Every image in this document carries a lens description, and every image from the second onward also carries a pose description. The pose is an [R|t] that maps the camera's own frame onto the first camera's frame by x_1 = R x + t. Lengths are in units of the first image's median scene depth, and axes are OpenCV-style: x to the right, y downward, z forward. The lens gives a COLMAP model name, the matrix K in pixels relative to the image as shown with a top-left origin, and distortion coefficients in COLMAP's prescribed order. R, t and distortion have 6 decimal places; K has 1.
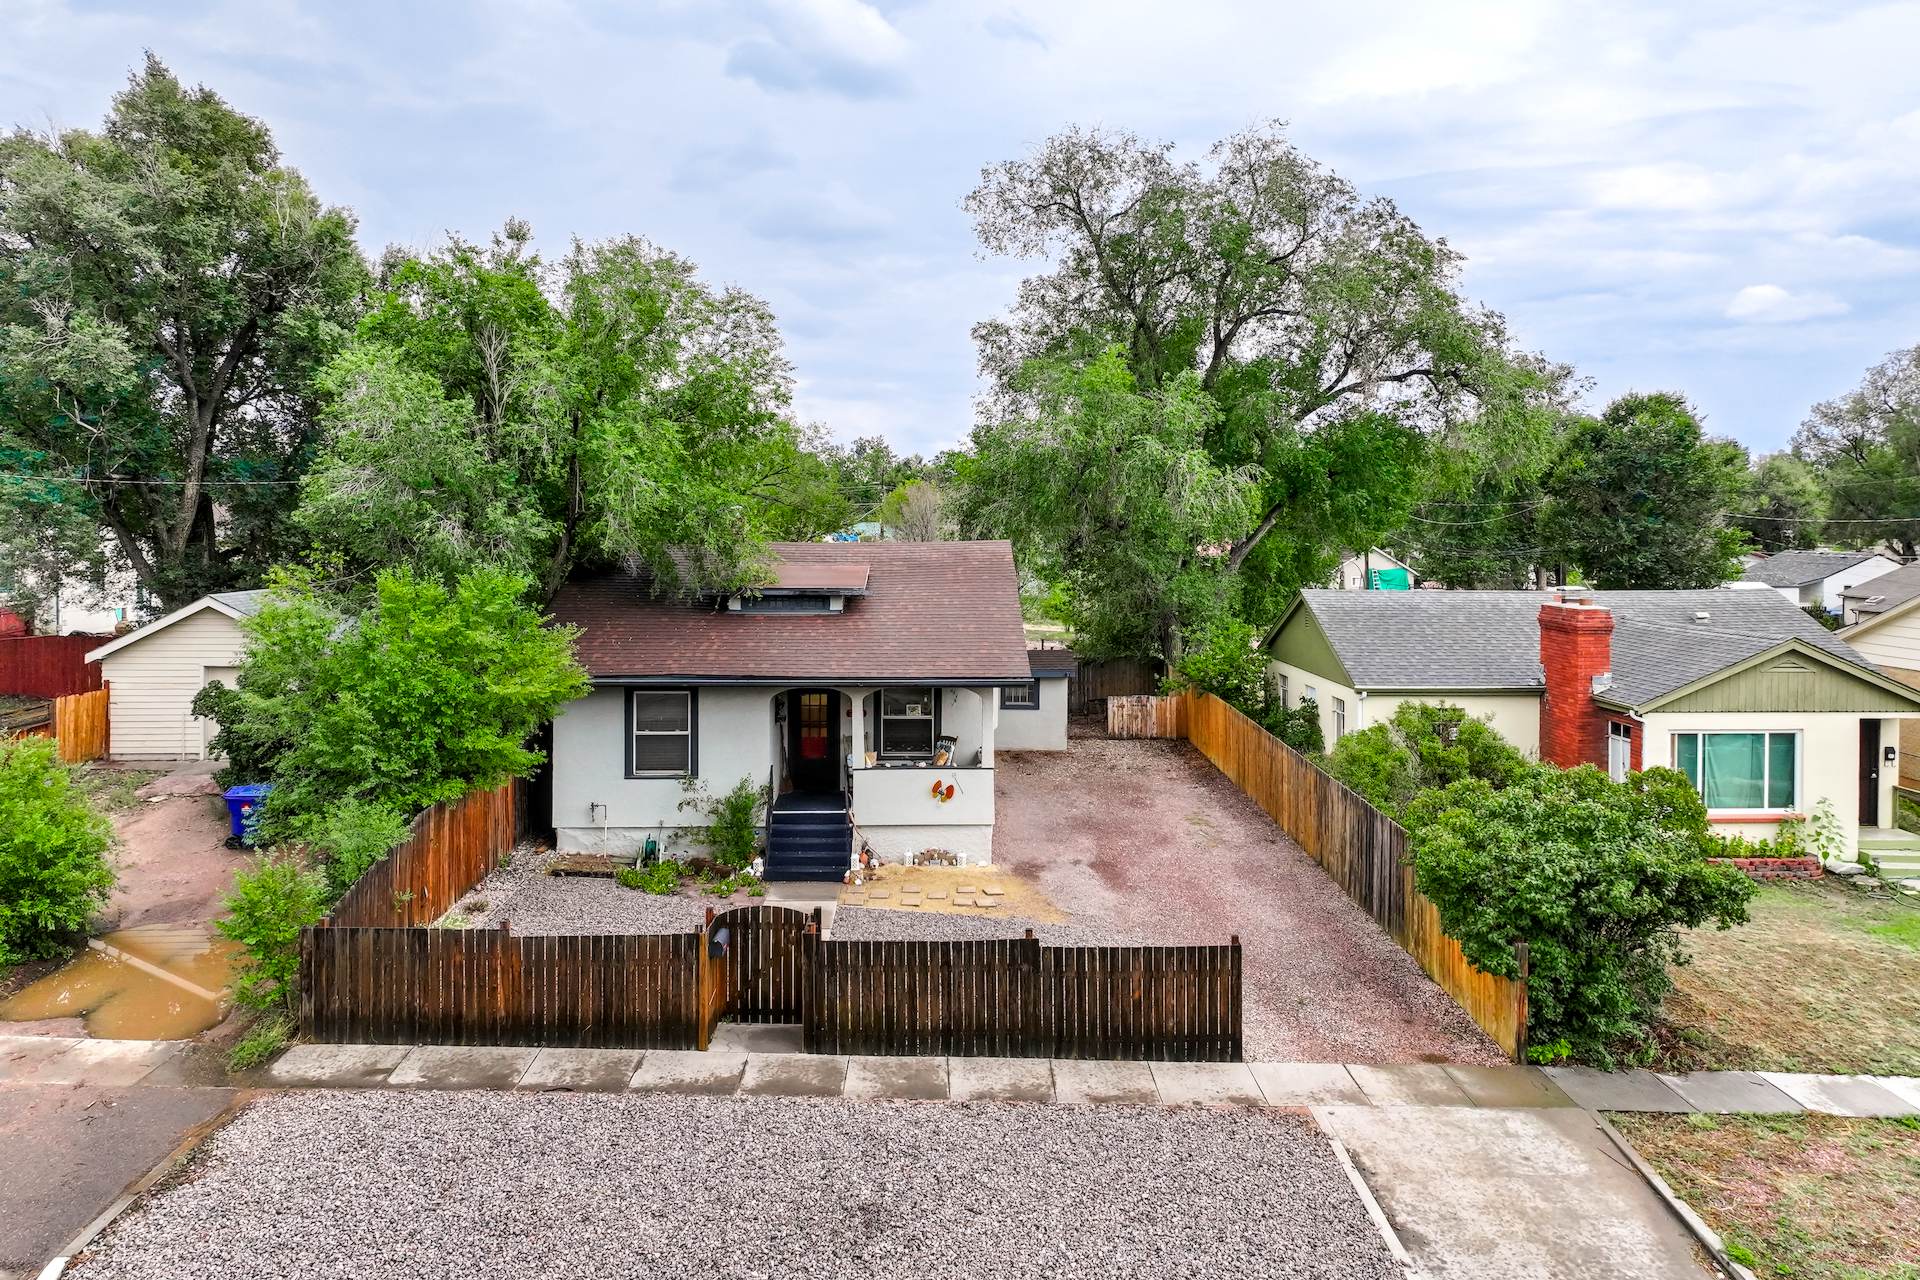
lens RADIAL K [[1350.1, 0, 968.1], [0, 1350.1, 557.1], [0, 0, 1]] dist [0.005136, 0.002518]
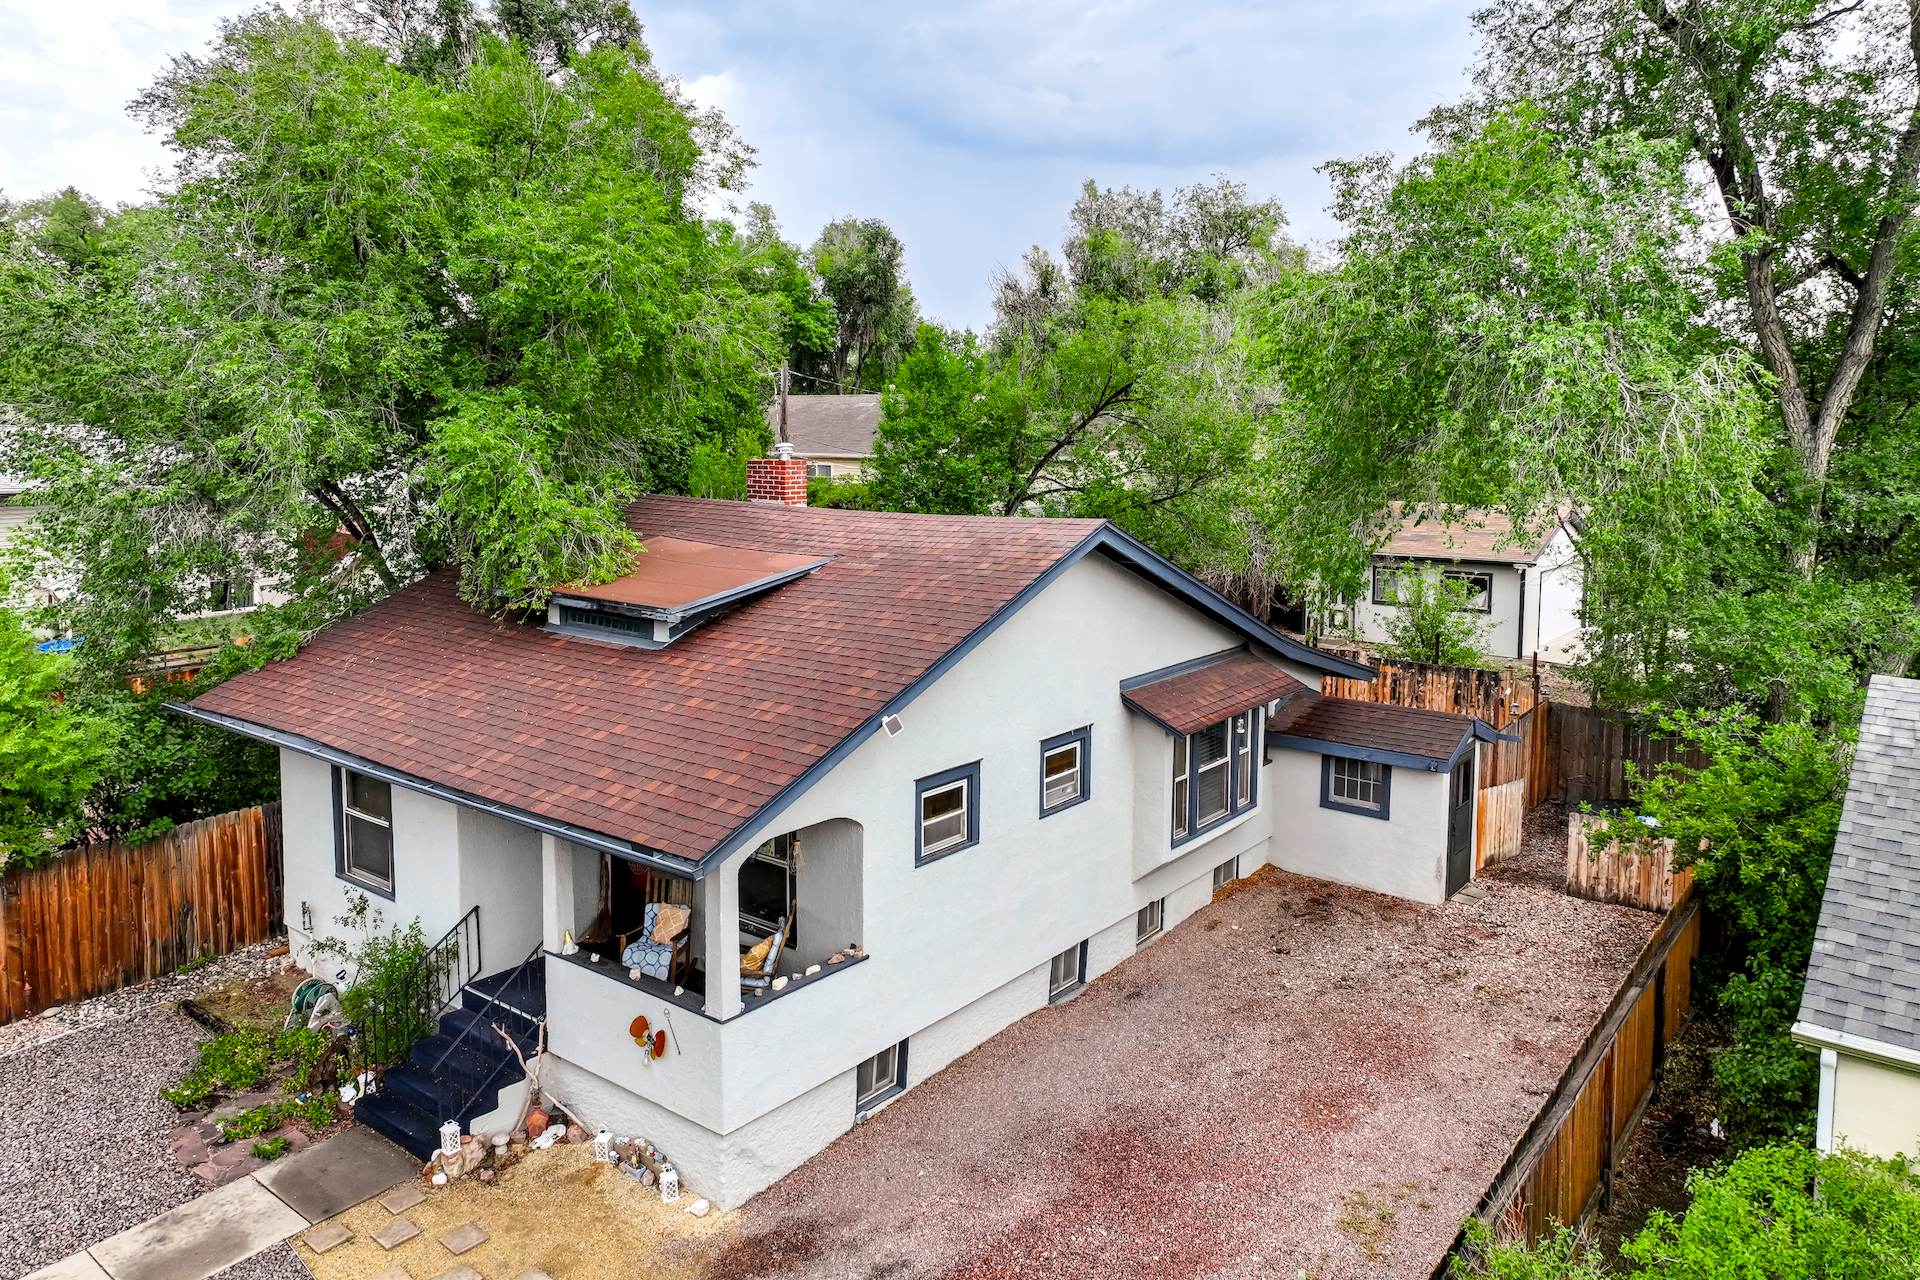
lens RADIAL K [[1350.1, 0, 968.1], [0, 1350.1, 557.1], [0, 0, 1]] dist [0.005136, 0.002518]
pose [[0.768125, 0.066698, -0.636817, 0.557336], [-0.020181, 0.996588, 0.080037, -0.066885], [0.639982, -0.048627, 0.766850, 1.039166]]
